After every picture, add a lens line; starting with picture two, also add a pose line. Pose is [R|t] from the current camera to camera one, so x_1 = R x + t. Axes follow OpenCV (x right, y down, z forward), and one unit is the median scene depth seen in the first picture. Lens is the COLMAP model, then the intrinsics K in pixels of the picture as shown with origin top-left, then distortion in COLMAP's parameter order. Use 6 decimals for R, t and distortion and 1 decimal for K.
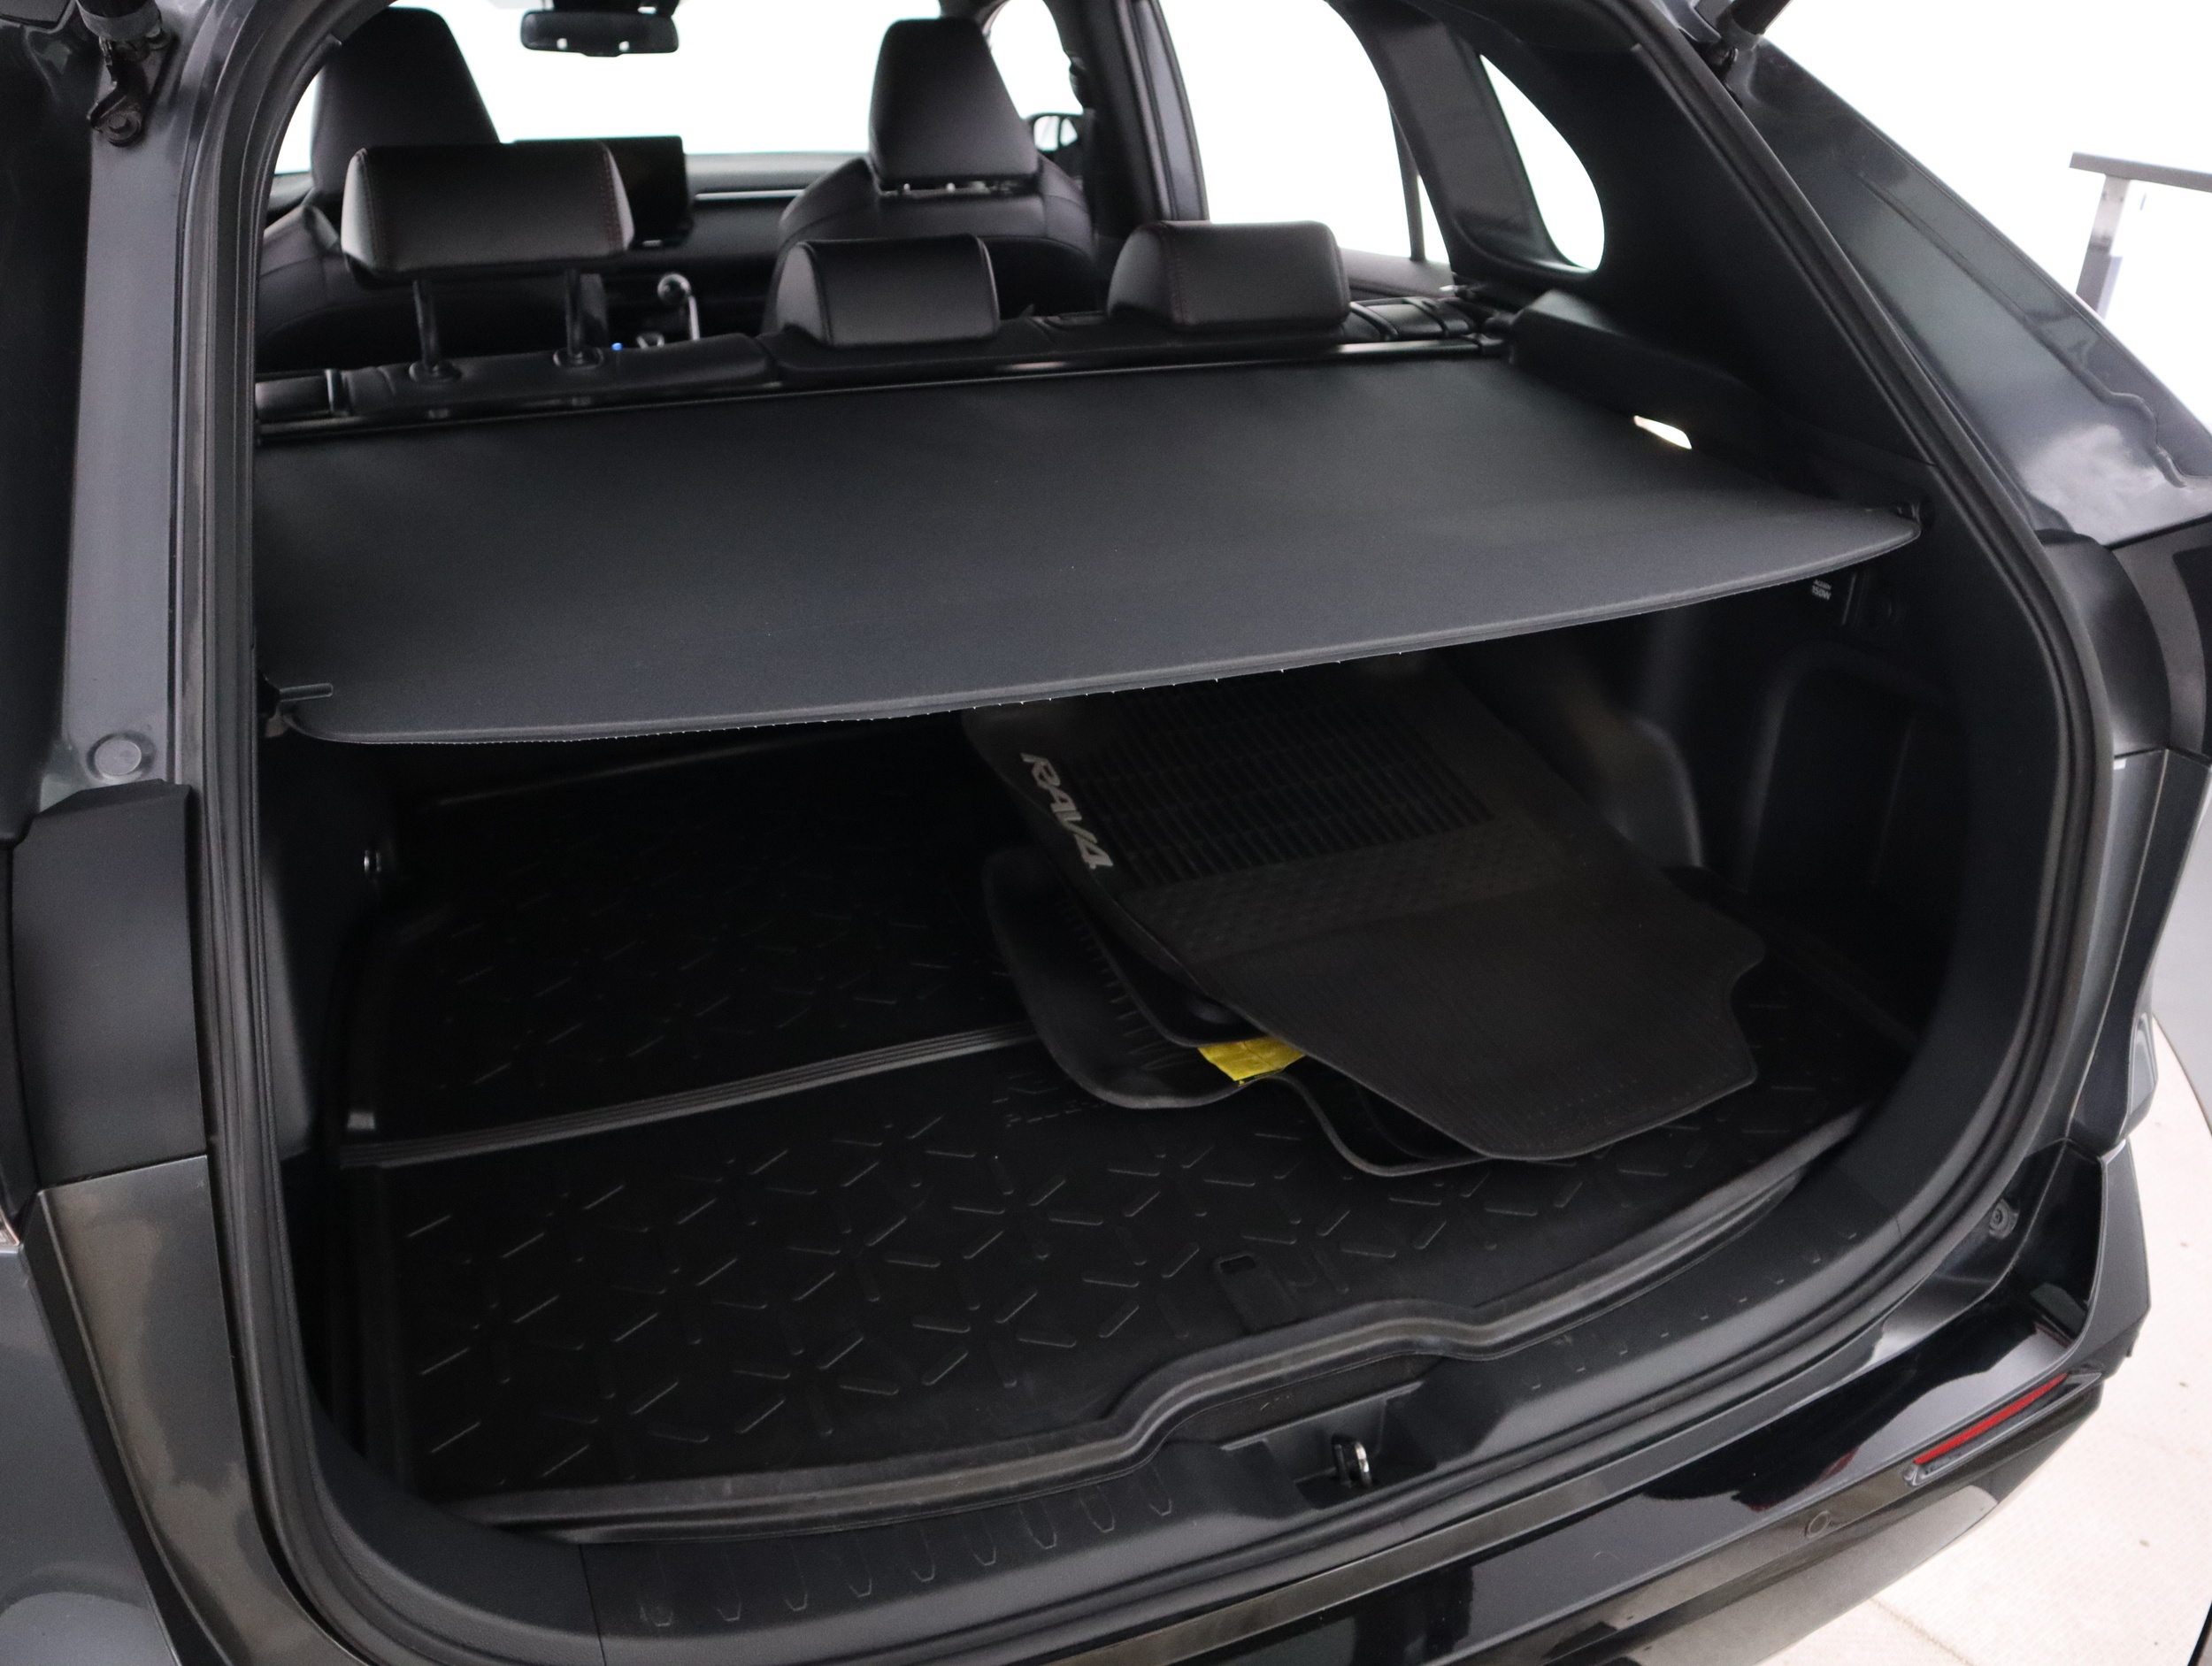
lens RADIAL K [[1721.2, 0, 1106.0], [0, 1721.2, 833.0], [0, 0, 1]] dist [-0.143052, 0.096739]
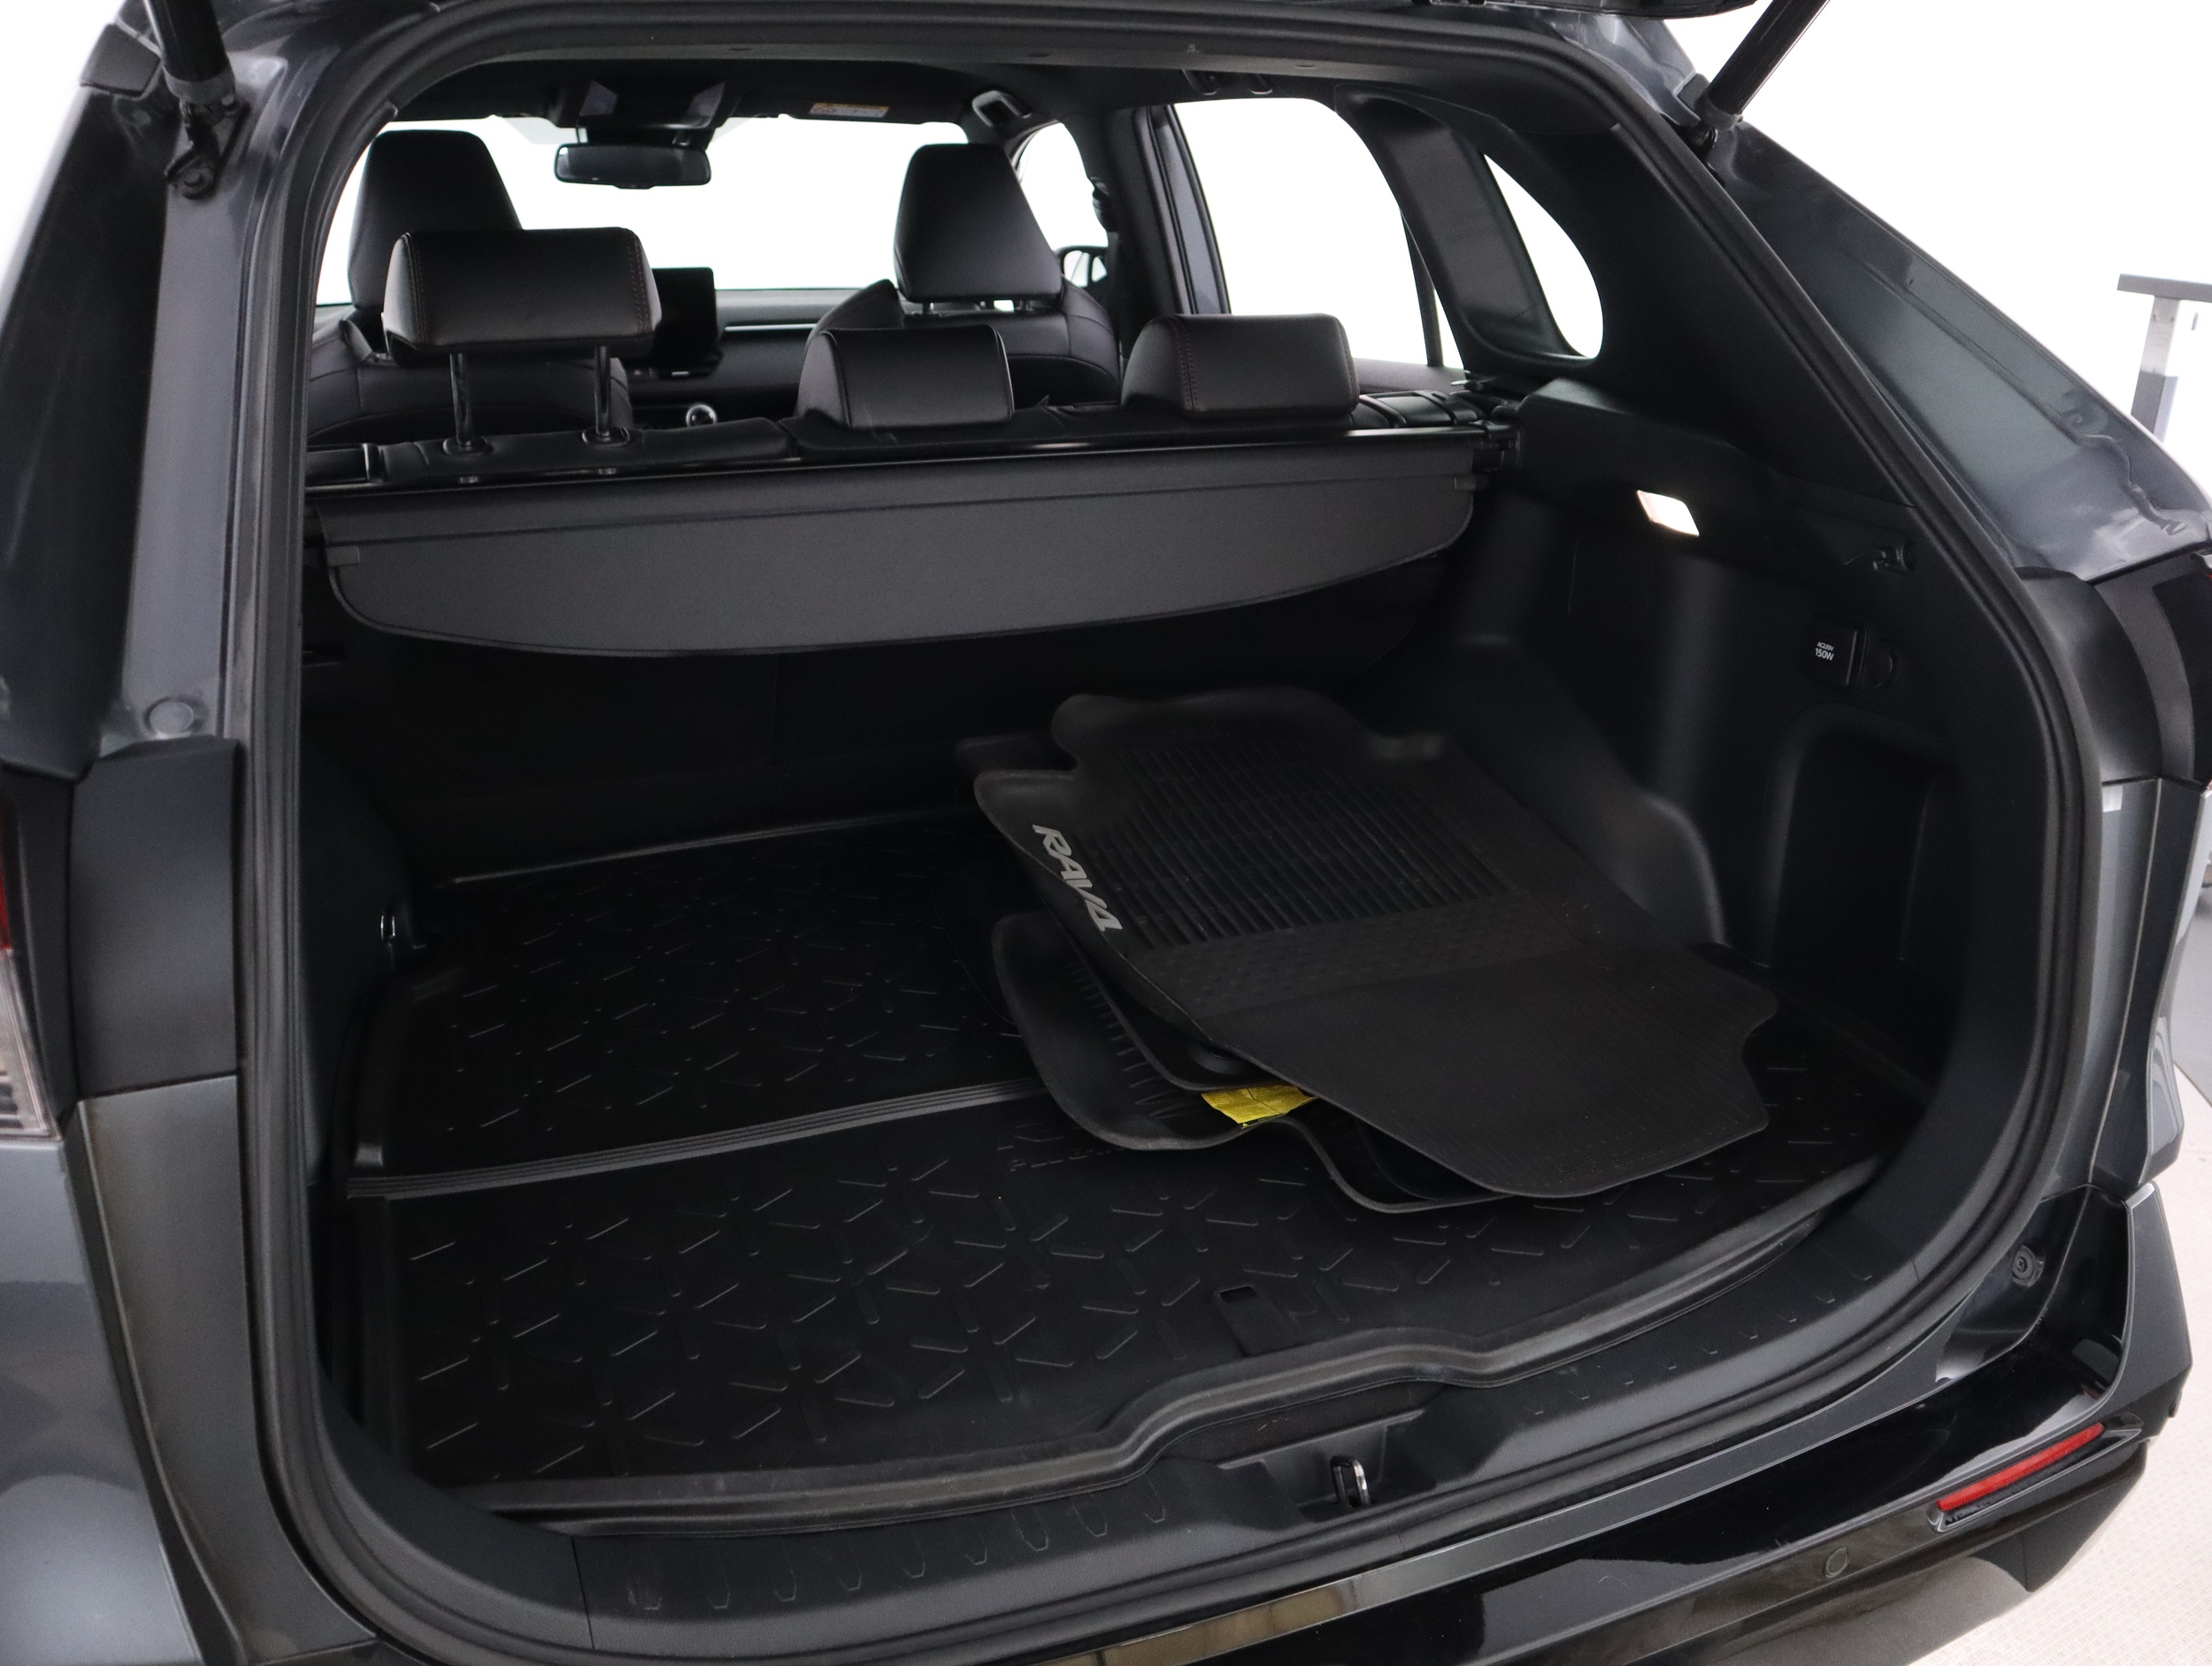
lens RADIAL K [[1835.3, 0, 1112.2], [0, 1835.3, 837.8], [0, 0, 1]] dist [-0.138303, 0.121171]
pose [[0.999741, -0.001897, -0.022667, 0.026376], [-0.000575, 0.994088, -0.108578, 0.095977], [0.022739, 0.108563, 0.993829, -0.081509]]
